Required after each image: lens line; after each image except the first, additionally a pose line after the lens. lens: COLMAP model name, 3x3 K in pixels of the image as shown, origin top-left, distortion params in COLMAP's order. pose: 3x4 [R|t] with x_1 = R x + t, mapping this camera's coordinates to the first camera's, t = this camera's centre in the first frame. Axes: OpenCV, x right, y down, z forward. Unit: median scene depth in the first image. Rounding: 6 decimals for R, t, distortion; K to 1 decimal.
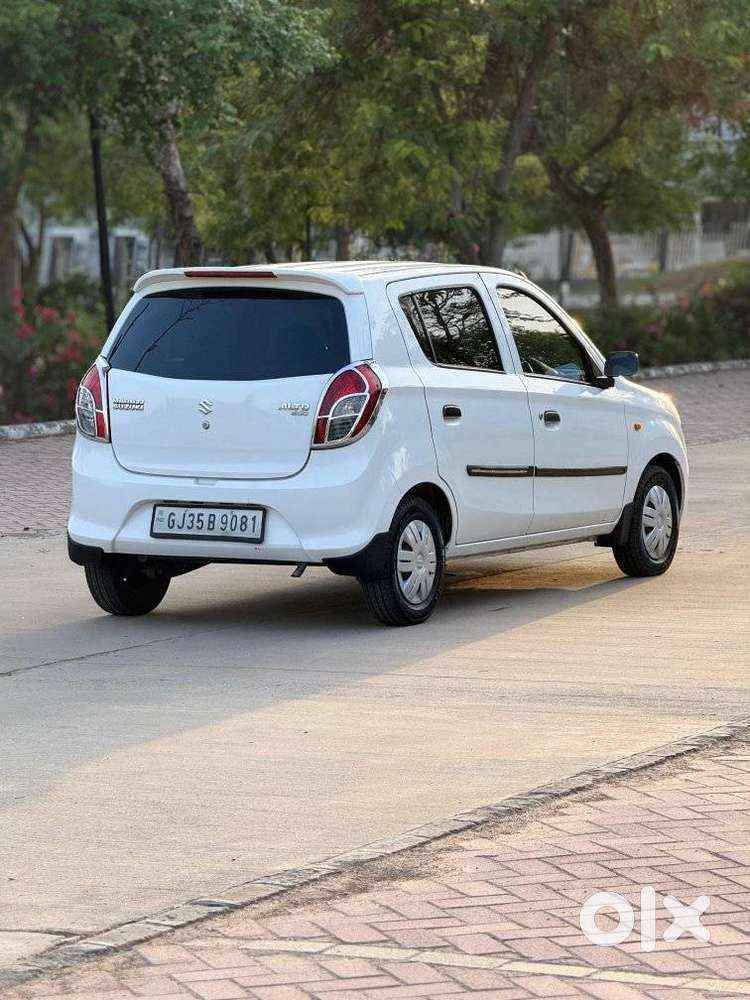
lens RADIAL K [[3296.7, 0, 375.0], [0, 3296.7, 500.0], [0, 0, 1]] dist [0.504914, -0.912348]
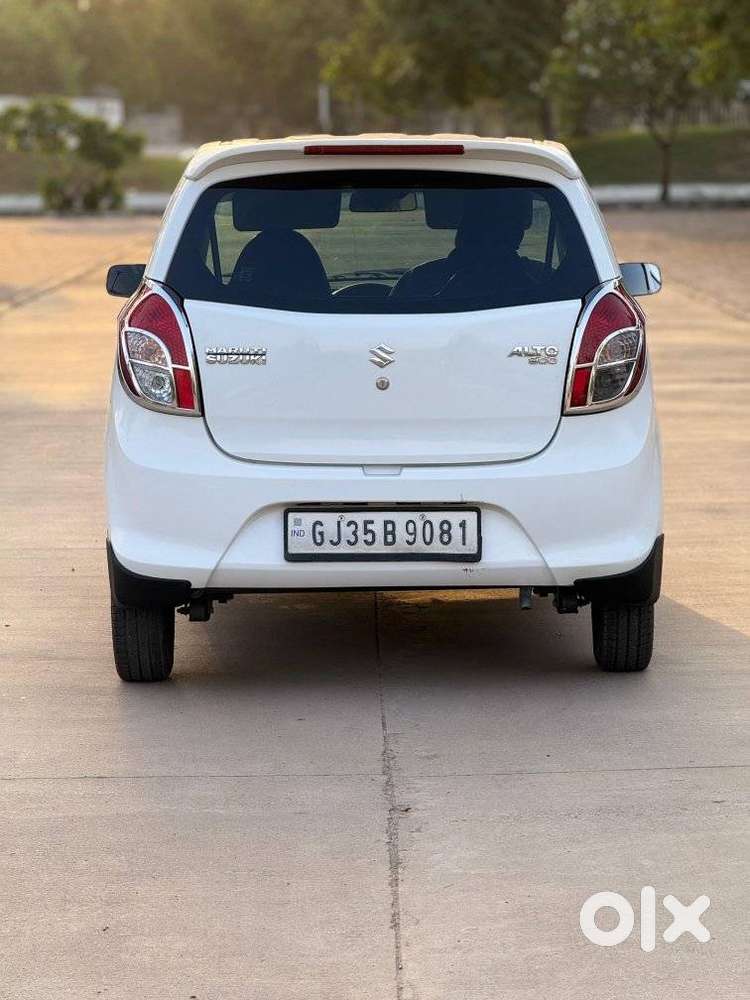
lens RADIAL K [[3296.7, 0, 375.0], [0, 3296.7, 500.0], [0, 0, 1]] dist [0.504914, -0.912348]
pose [[0.883850, -0.047336, 0.465369, -0.353658], [0.037115, 0.998827, 0.031109, -0.020028], [-0.466296, -0.010223, 0.884570, 0.427533]]
